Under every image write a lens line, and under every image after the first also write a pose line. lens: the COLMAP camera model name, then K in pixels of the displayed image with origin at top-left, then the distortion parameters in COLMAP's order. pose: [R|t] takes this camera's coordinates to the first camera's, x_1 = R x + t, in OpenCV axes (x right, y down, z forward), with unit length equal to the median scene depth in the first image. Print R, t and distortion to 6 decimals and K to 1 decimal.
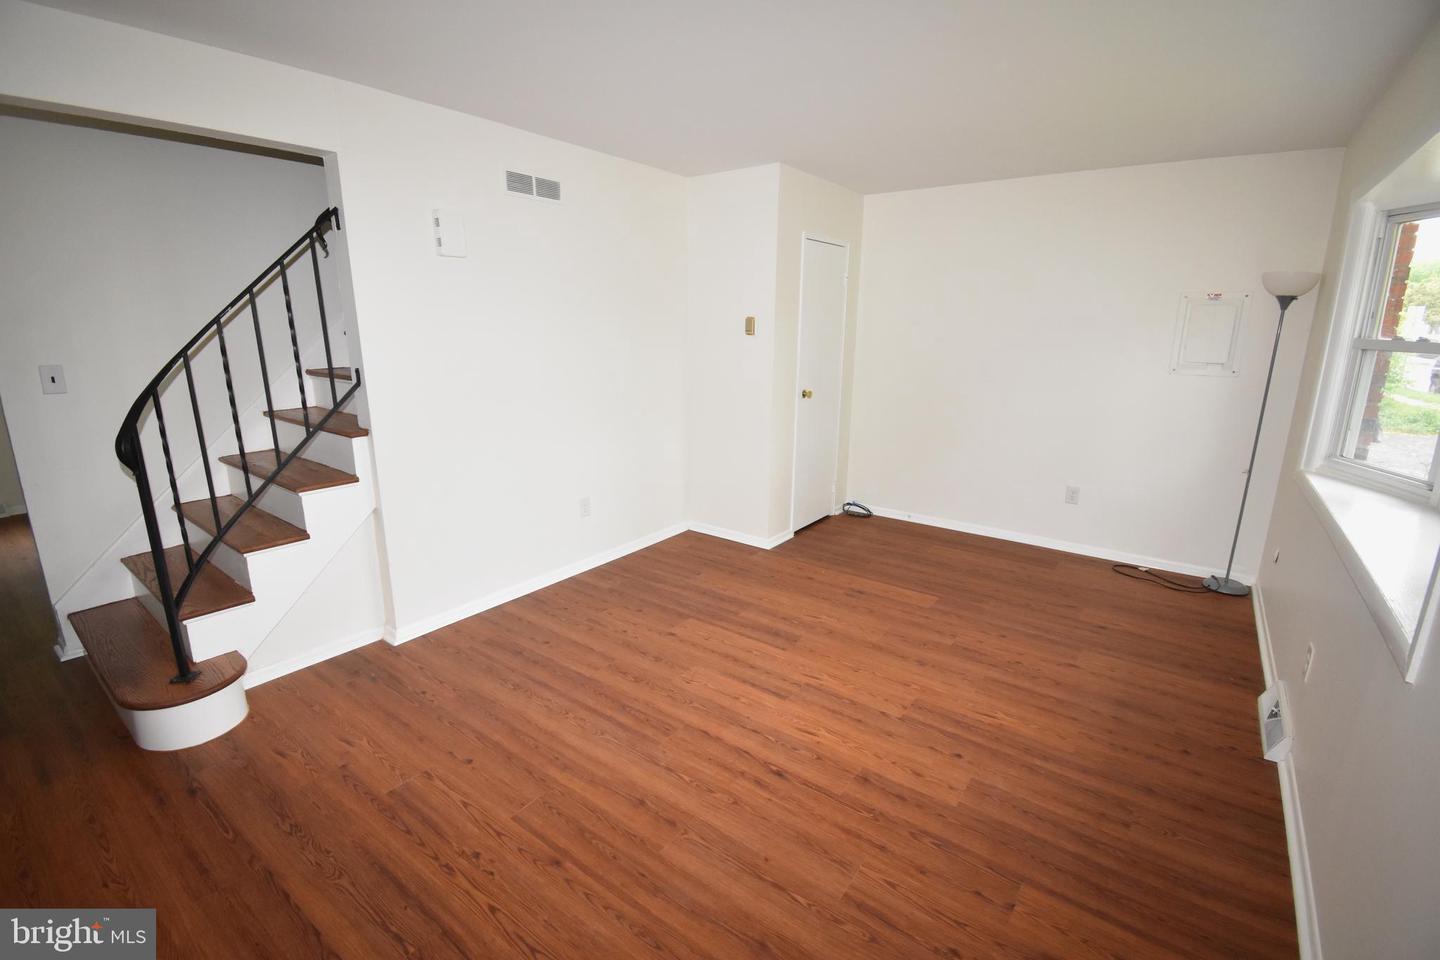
lens RADIAL K [[638.9, 0, 721.7], [0, 638.9, 473.7], [0, 0, 1]] dist [0.033690, -0.034708]
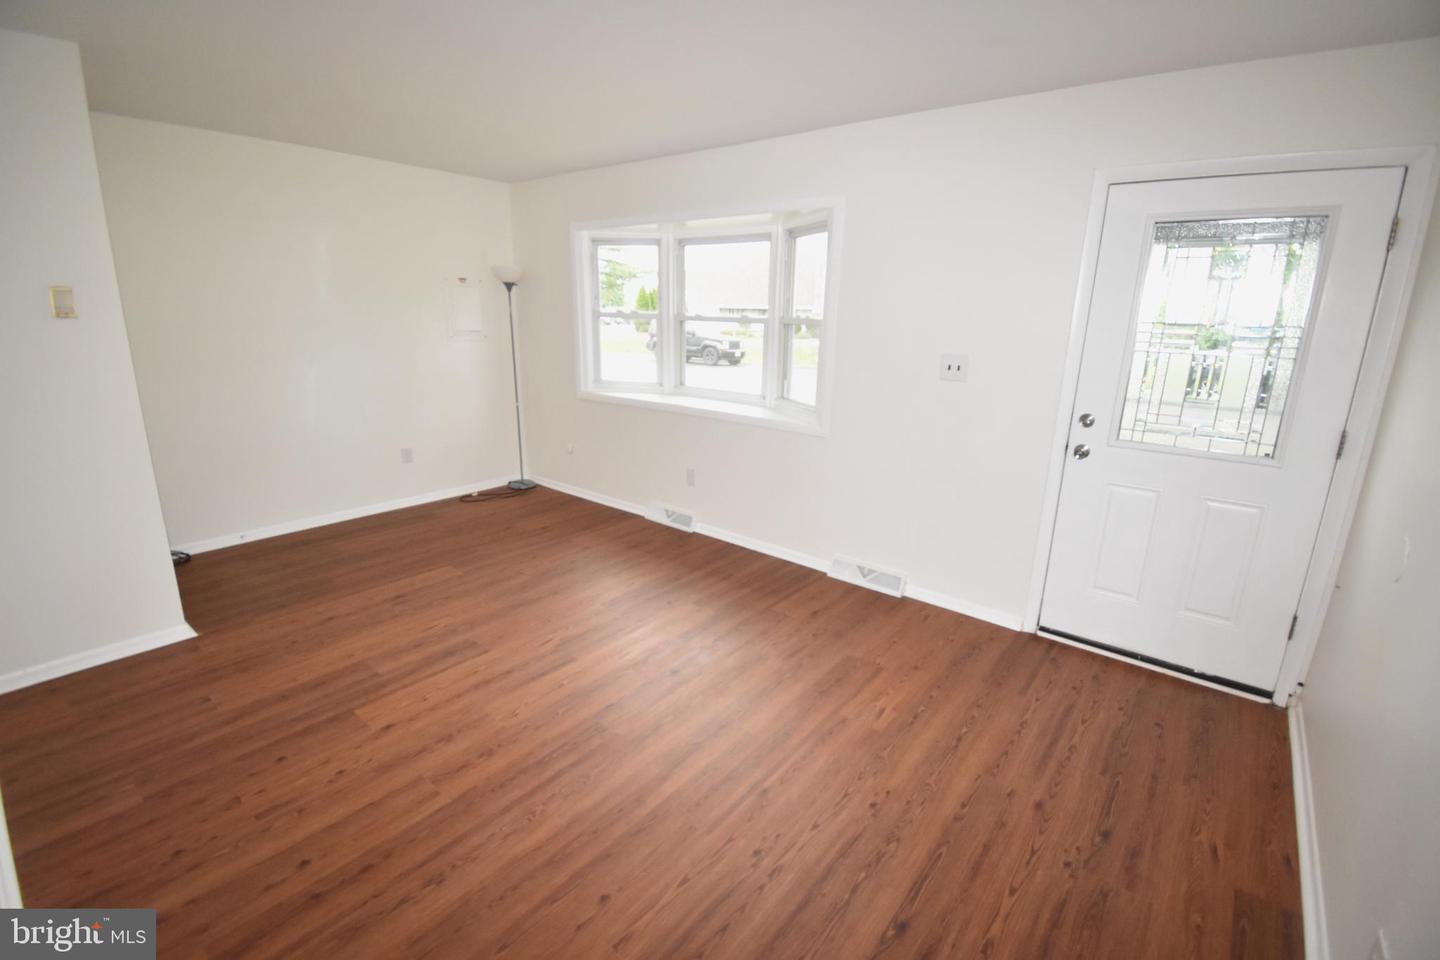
lens RADIAL K [[638.9, 0, 721.7], [0, 638.9, 473.7], [0, 0, 1]] dist [0.033690, -0.034708]
pose [[0.043712, -0.255993, 0.965690, -0.803952], [0.209934, 0.947385, 0.241638, -0.141315], [-0.976738, 0.192169, 0.095154, 0.573564]]
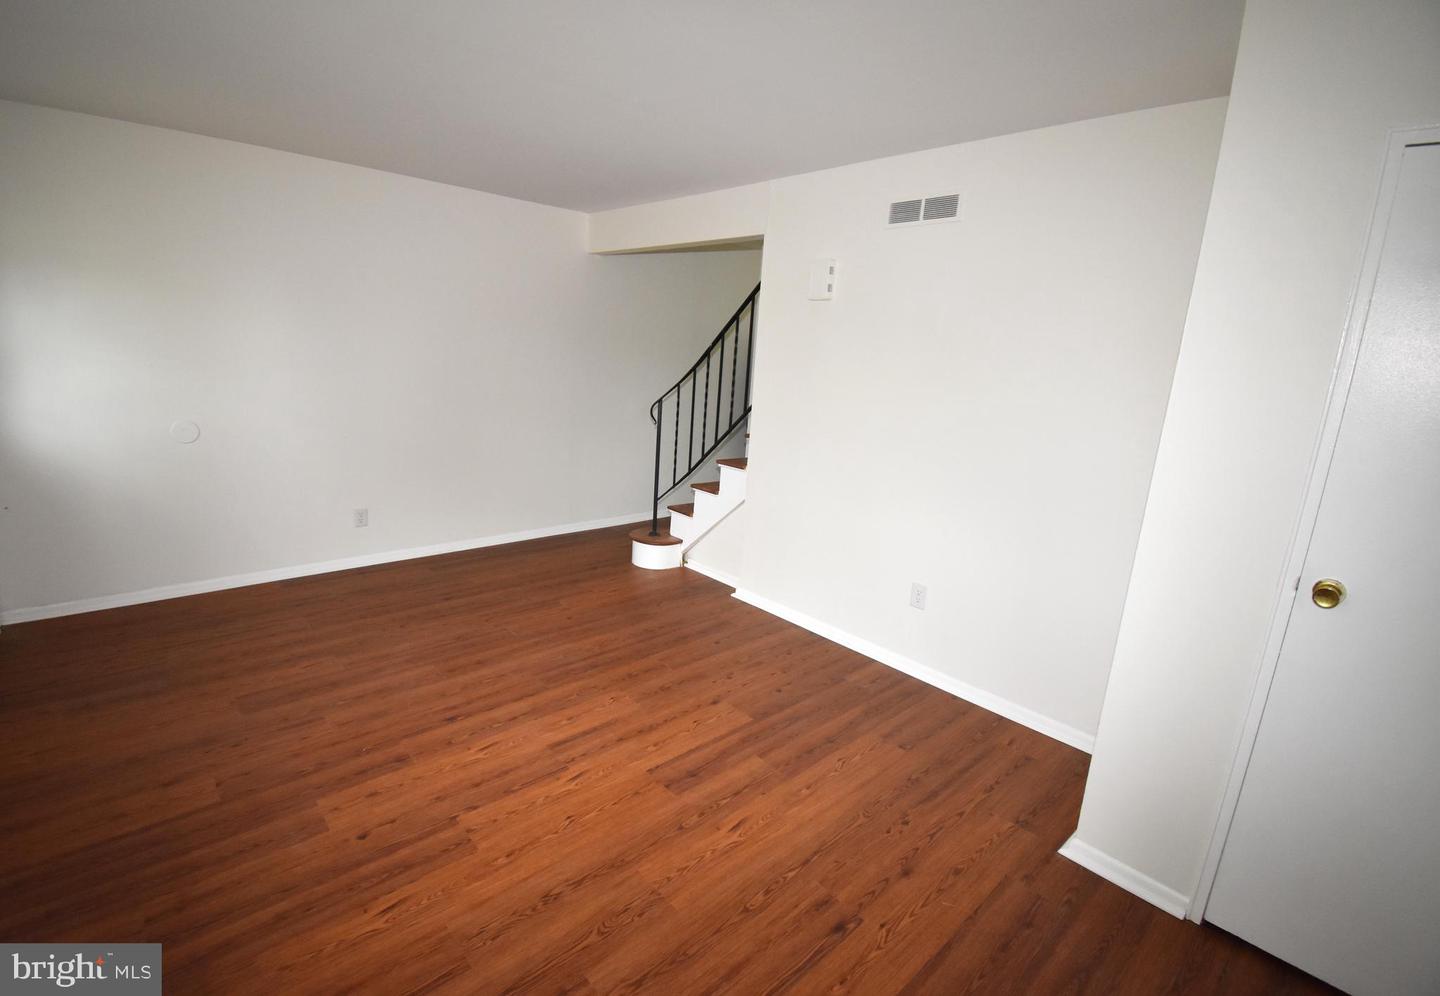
lens RADIAL K [[654.3, 0, 696.8], [0, 654.3, 496.4], [0, 0, 1]] dist [0.002816, -0.019491]
pose [[-0.198760, 0.192770, -0.960903, 0.847550], [-0.288100, 0.925651, 0.245291, -0.259046], [0.936746, 0.325590, -0.128445, 1.147381]]
